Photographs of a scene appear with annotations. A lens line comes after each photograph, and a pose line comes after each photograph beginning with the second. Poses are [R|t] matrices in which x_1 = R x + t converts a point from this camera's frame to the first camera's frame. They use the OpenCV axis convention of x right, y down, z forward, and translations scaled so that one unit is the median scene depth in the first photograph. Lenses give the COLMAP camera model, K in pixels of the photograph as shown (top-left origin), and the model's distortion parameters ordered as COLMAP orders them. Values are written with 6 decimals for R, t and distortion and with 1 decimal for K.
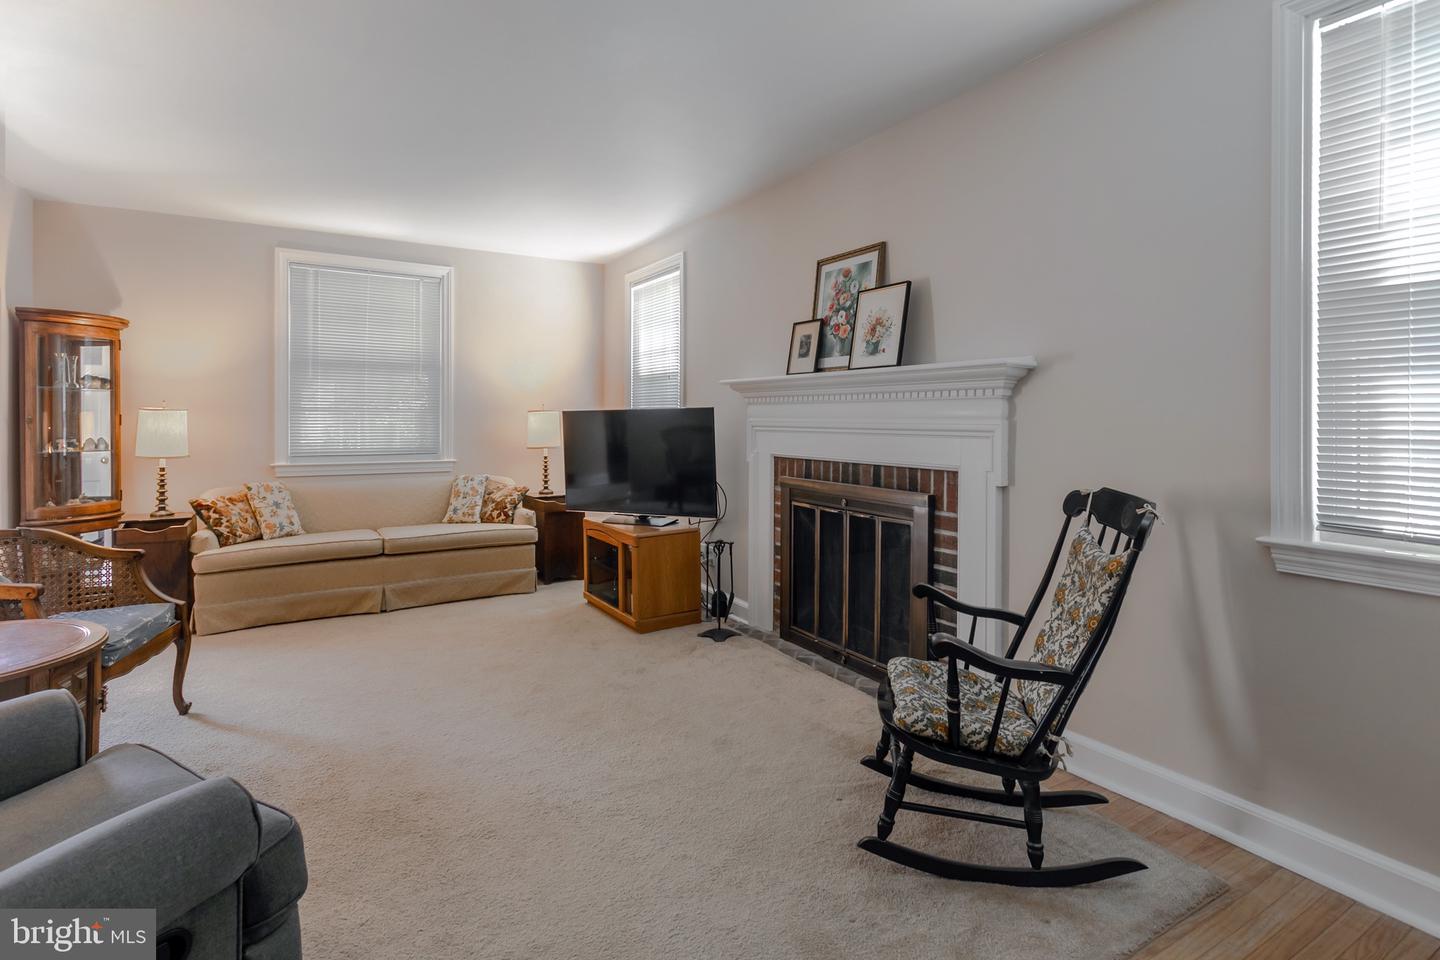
lens RADIAL K [[728.8, 0, 720.7], [0, 728.8, 418.3], [0, 0, 1]] dist [0.049919, 0.000095]
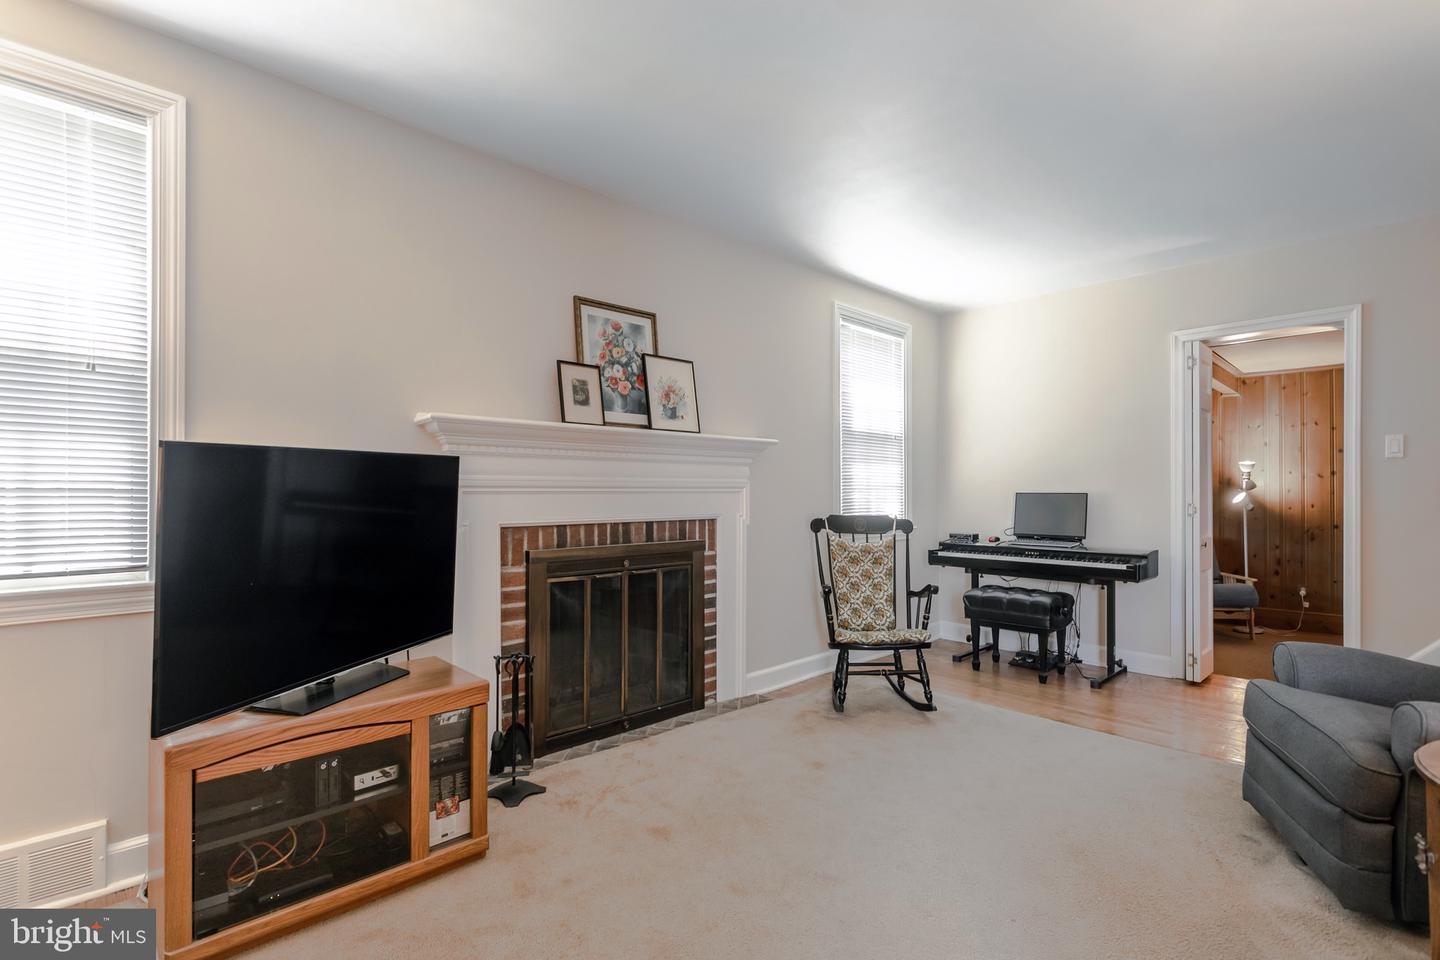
lens RADIAL K [[691.3, 0, 742.2], [0, 691.3, 484.4], [0, 0, 1]] dist [0.028312, 0.000067]
pose [[-0.228369, 0.002758, 0.973571, -0.763768], [-0.001335, 0.999994, -0.003146, 0.012553], [-0.973574, -0.002018, -0.228364, 1.057463]]
